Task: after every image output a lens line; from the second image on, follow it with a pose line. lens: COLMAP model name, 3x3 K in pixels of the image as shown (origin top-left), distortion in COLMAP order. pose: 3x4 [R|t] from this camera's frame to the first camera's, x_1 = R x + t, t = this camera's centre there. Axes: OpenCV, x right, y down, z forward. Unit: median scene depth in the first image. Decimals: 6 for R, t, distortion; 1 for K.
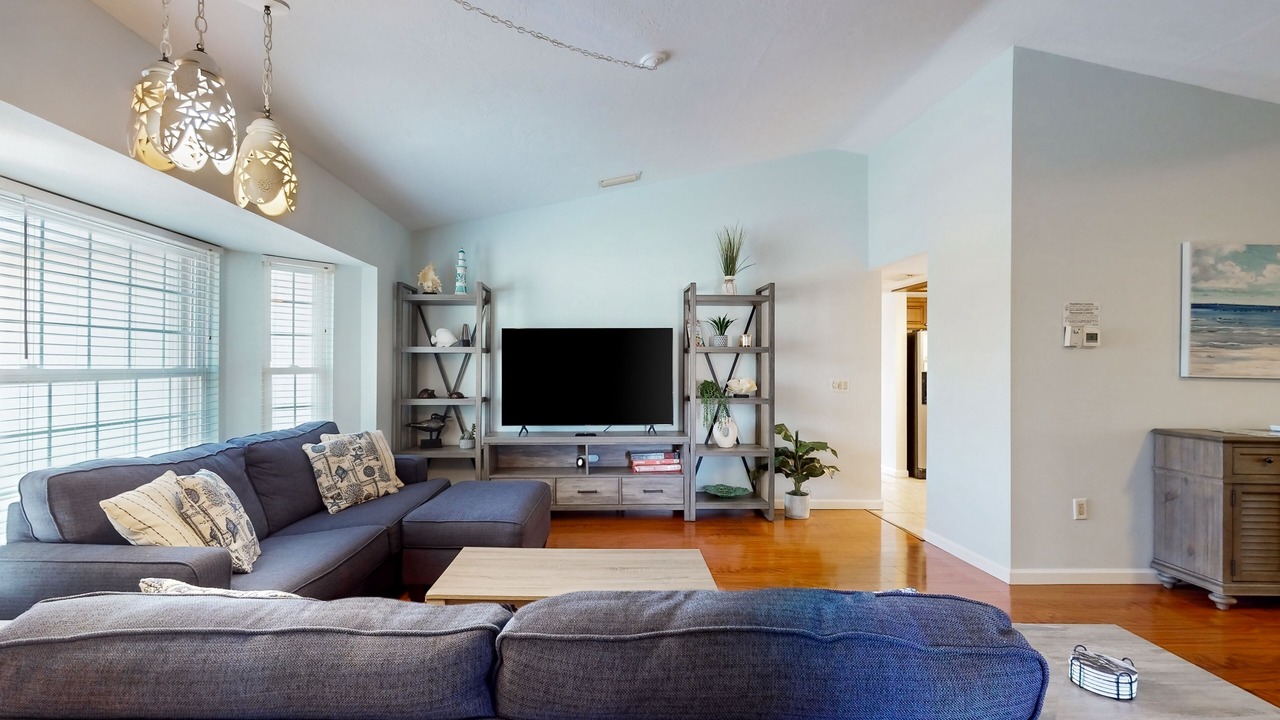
lens RADIAL K [[560.6, 0, 629.0], [0, 560.6, 363.5], [0, 0, 1]] dist [-0.000156, -0.000231]
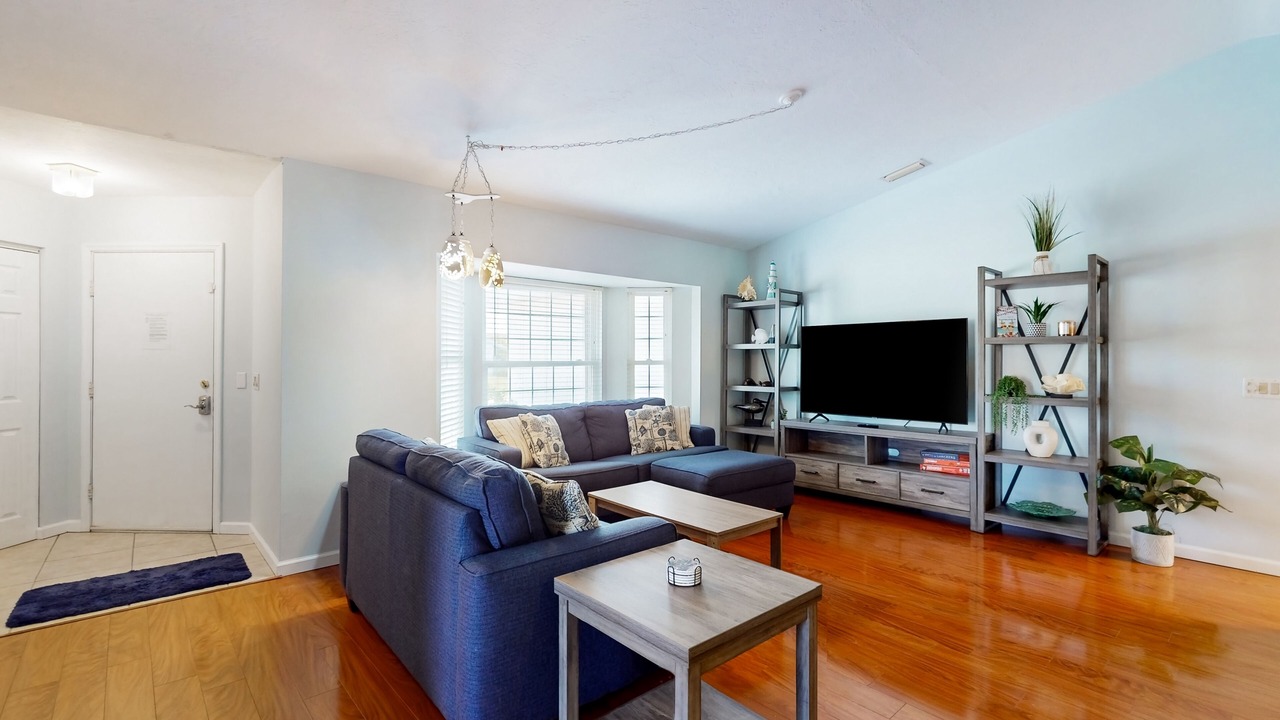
lens RADIAL K [[560.6, 0, 629.6], [0, 560.6, 356.8], [0, 0, 1]] dist [-0.000156, -0.000231]
pose [[0.658964, -0.002832, -0.752169, 0.407218], [0.002865, 0.999995, -0.001255, -0.000716], [0.752169, -0.001328, 0.658969, -0.014144]]
